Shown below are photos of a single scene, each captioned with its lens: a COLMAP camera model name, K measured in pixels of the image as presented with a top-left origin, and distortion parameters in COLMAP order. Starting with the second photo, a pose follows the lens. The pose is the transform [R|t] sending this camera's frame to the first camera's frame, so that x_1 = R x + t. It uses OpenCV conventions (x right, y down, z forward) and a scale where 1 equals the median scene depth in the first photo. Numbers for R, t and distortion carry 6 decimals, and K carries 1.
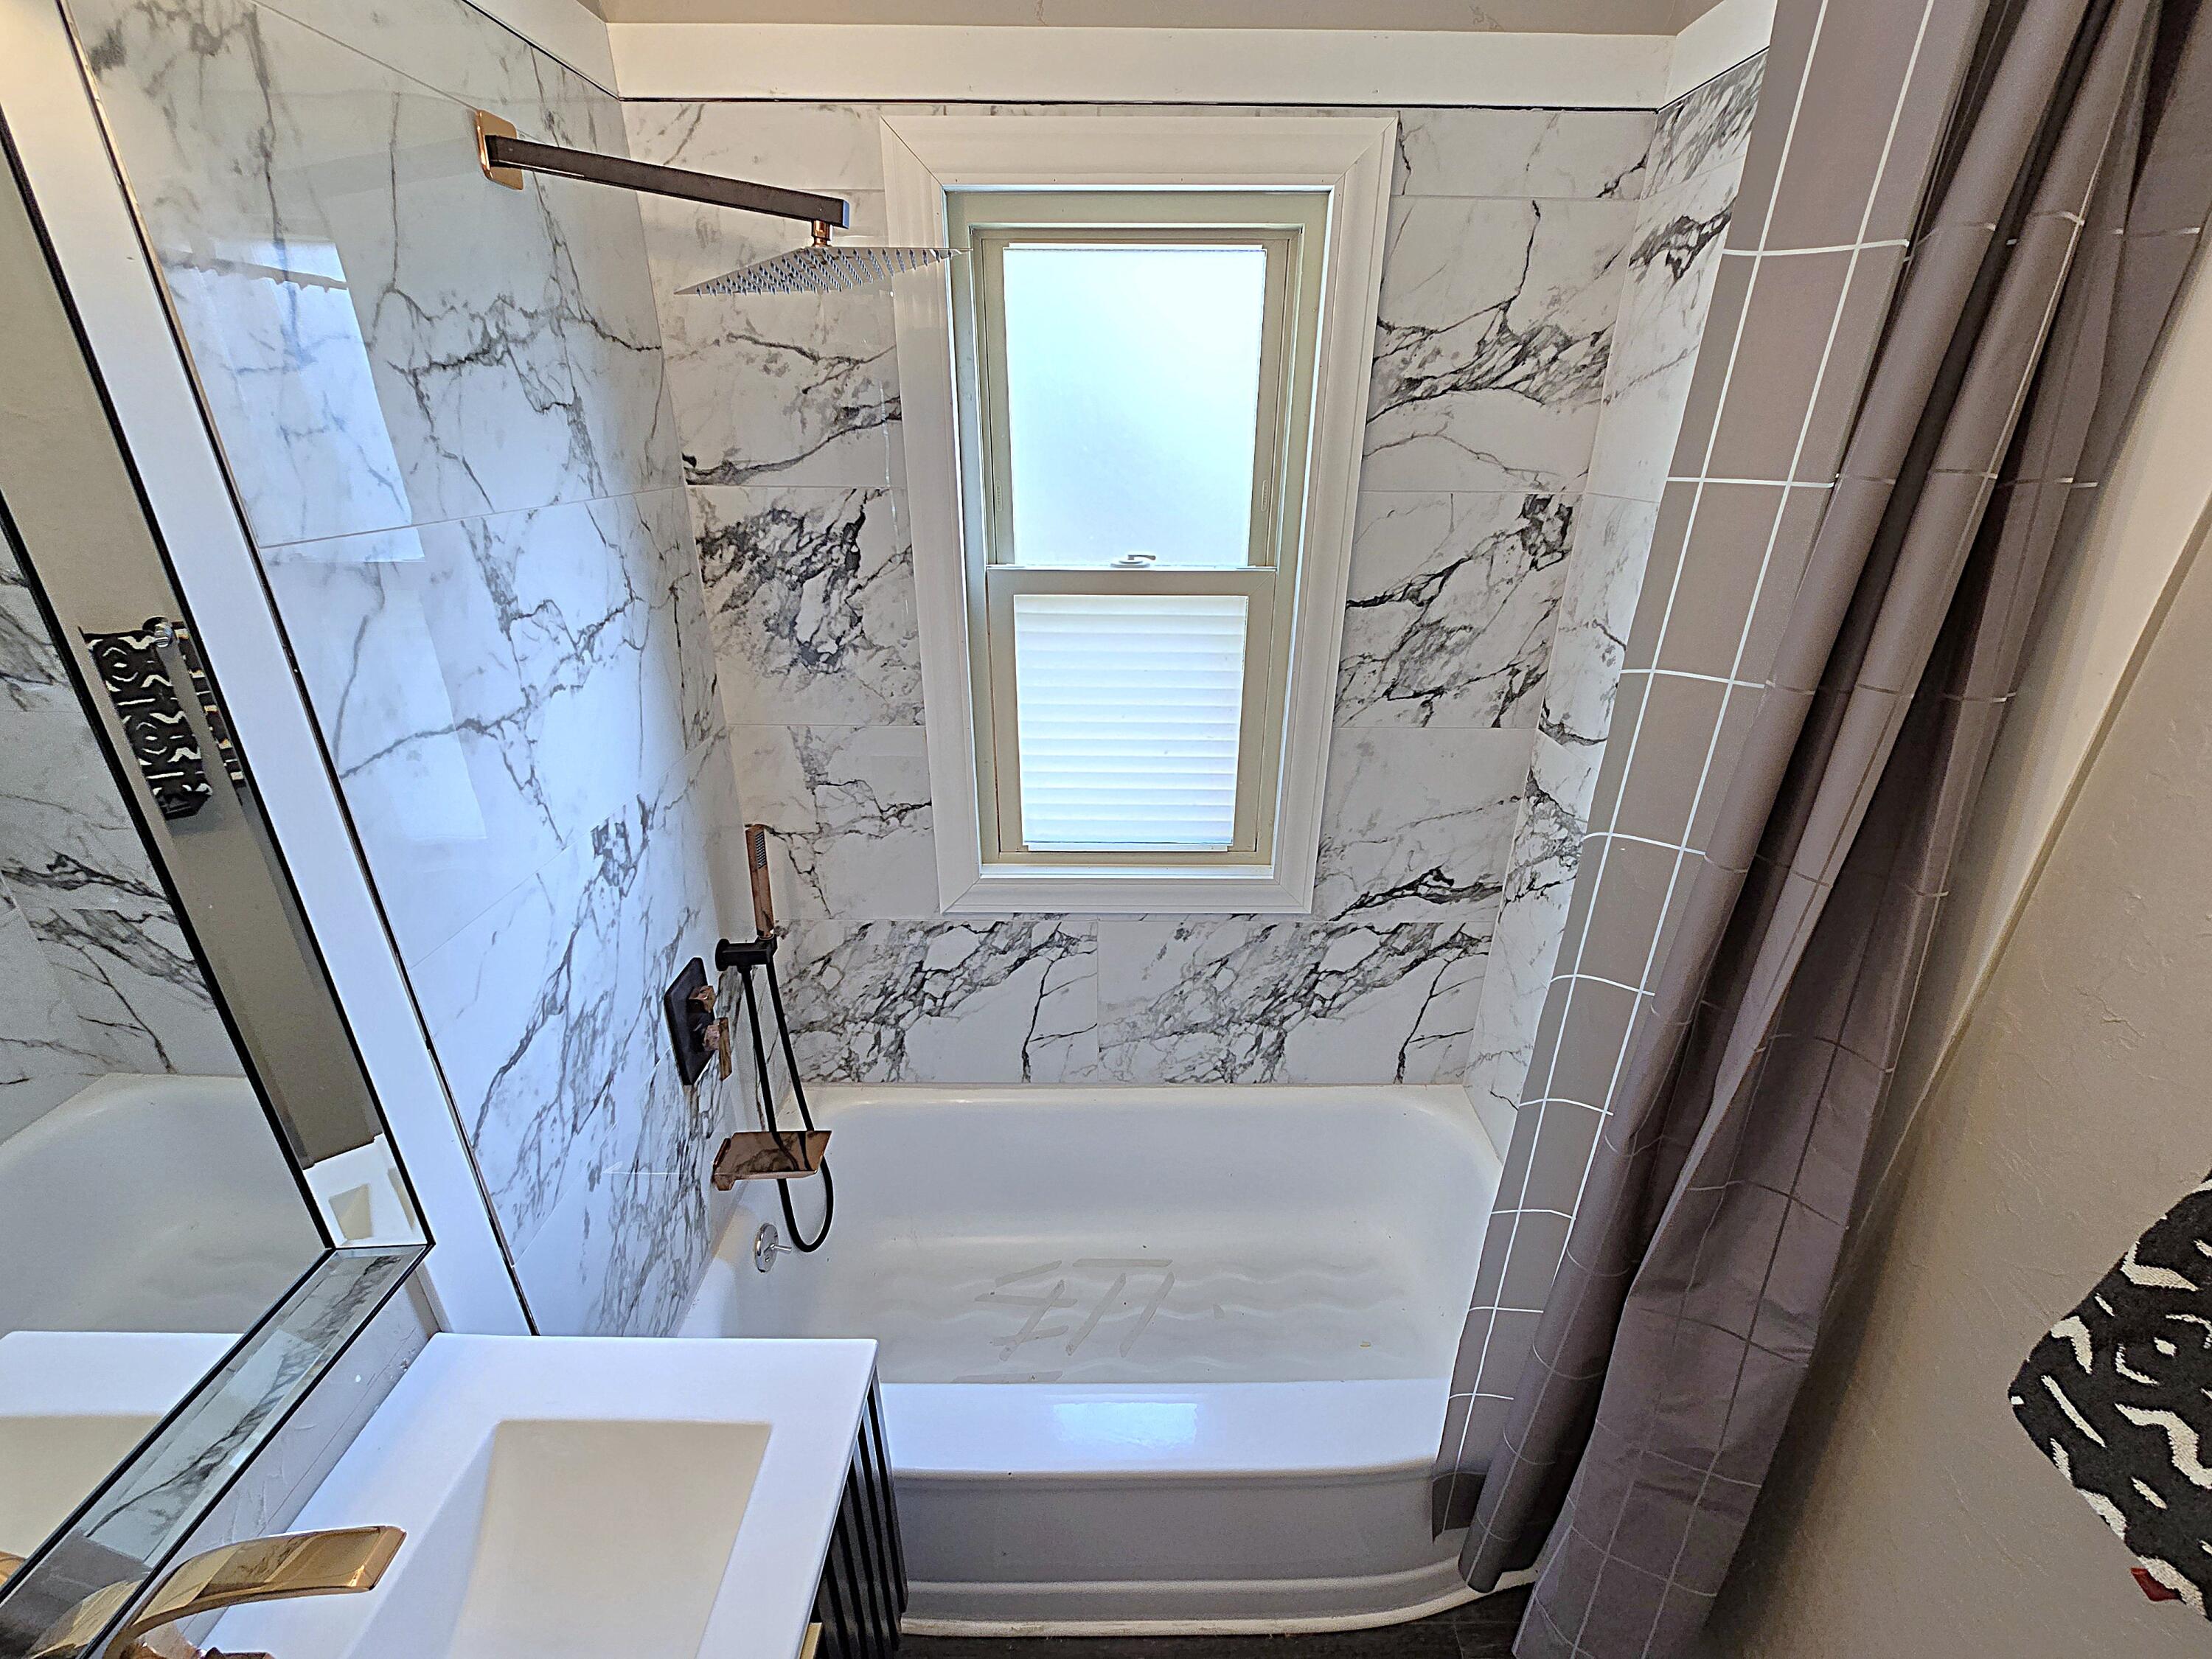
lens RADIAL K [[901.2, 0, 1119.8], [0, 901.2, 820.4], [0, 0, 1]] dist [-0.002066, -0.000323]
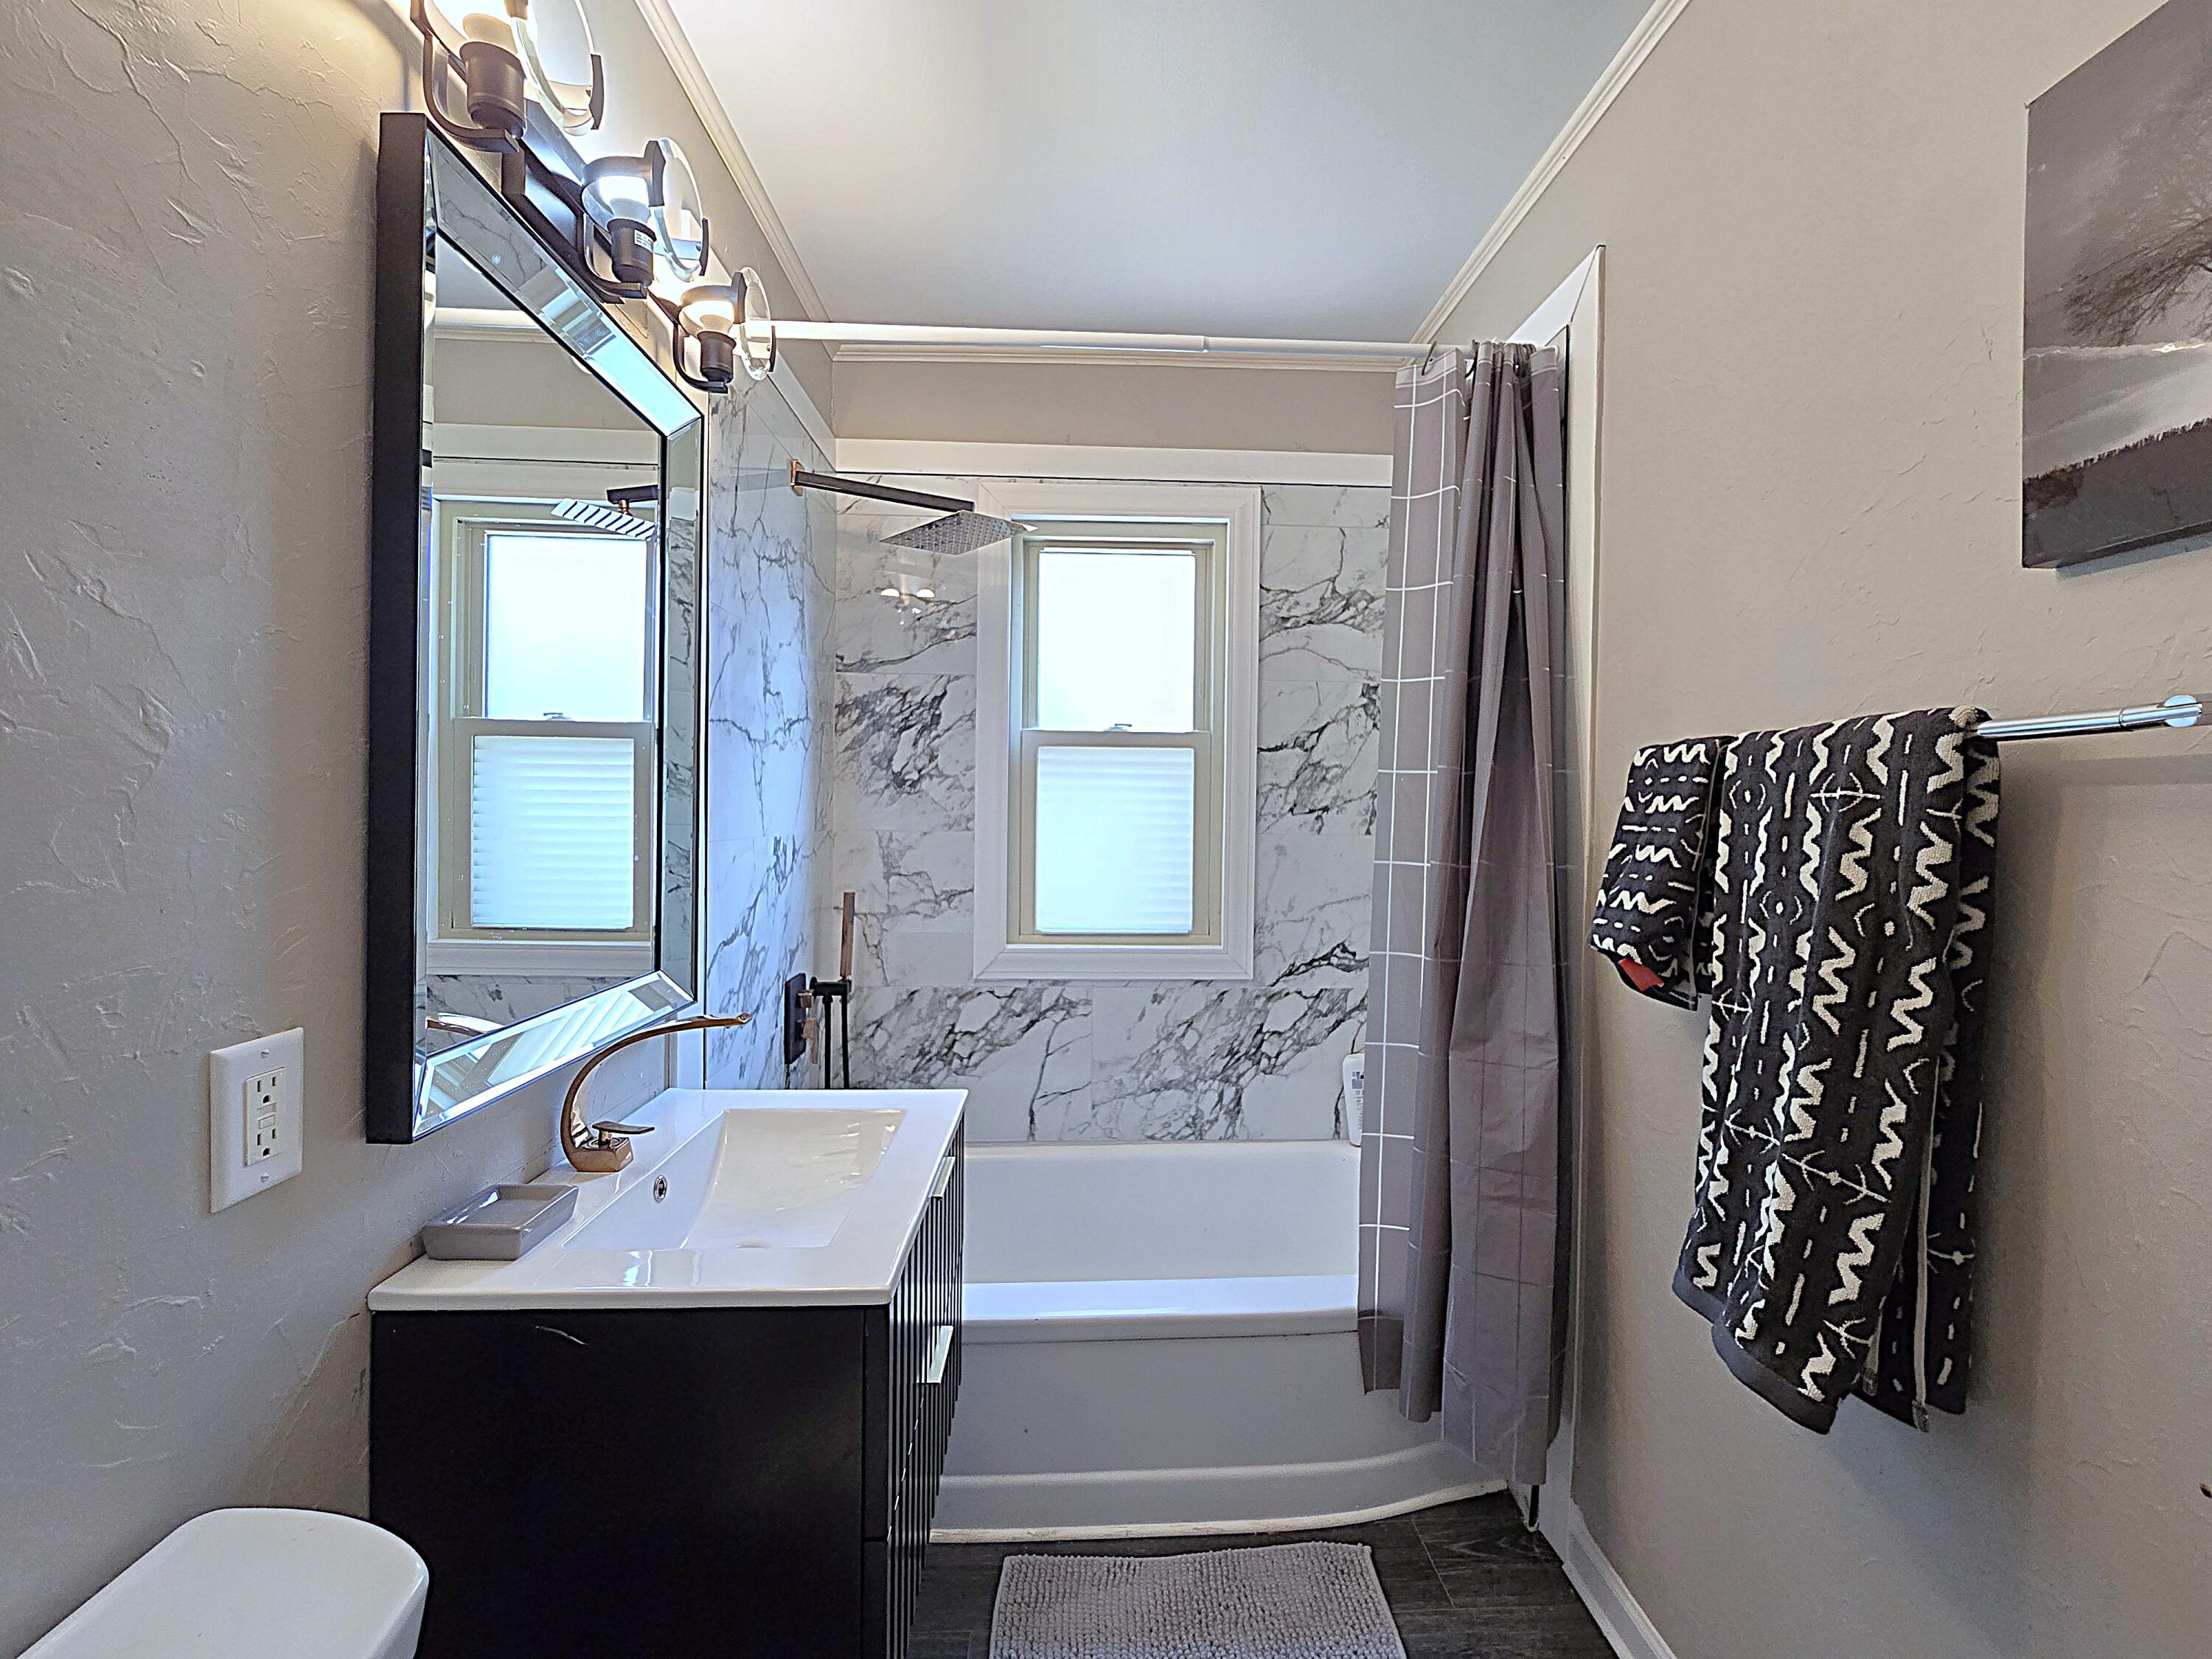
lens RADIAL K [[907.8, 0, 1120.6], [0, 907.8, 820.7], [0, 0, 1]] dist [-0.001860, -0.001328]
pose [[0.998889, 0.001543, 0.047109, -0.048912], [0.016840, 0.921809, -0.387278, 0.424016], [-0.044023, 0.387641, 0.920759, -0.330314]]
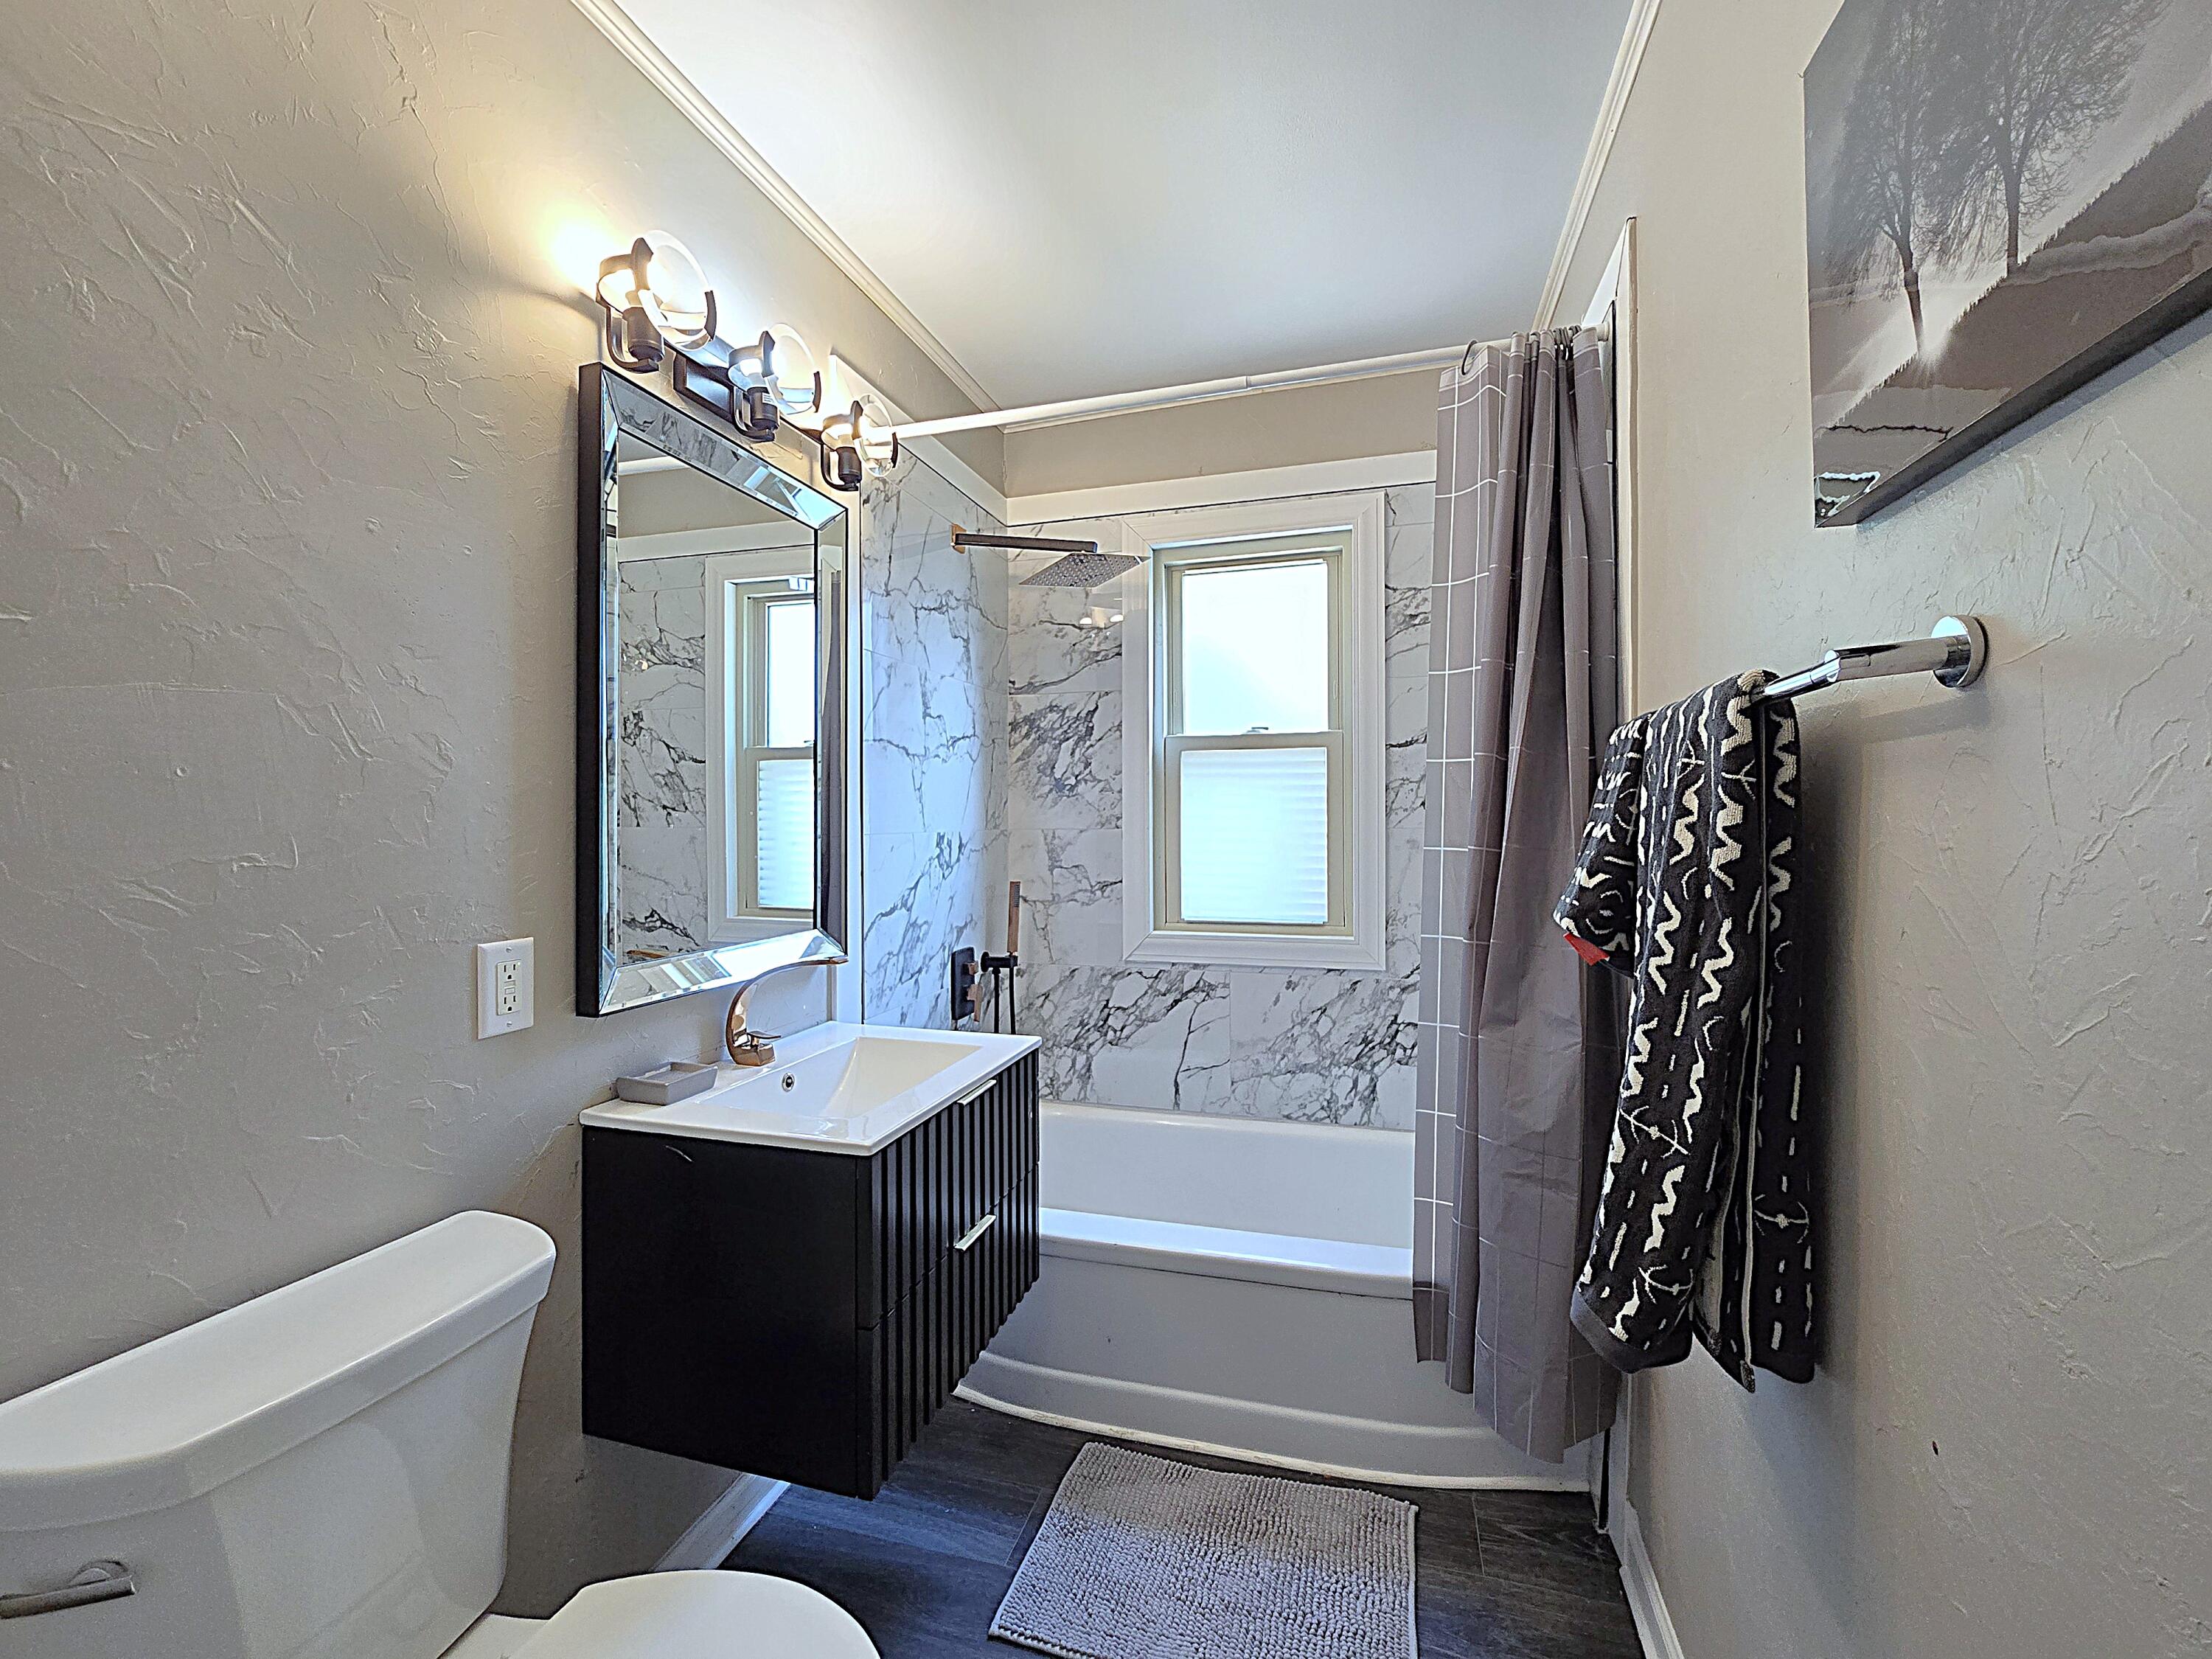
lens RADIAL K [[907.8, 0, 1120.6], [0, 907.8, 820.7], [0, 0, 1]] dist [-0.001860, -0.001328]
pose [[0.960065, -0.013613, -0.279446, 0.225092], [-0.098702, 0.918115, -0.383827, 0.484884], [0.261788, 0.396081, 0.880106, -0.417764]]
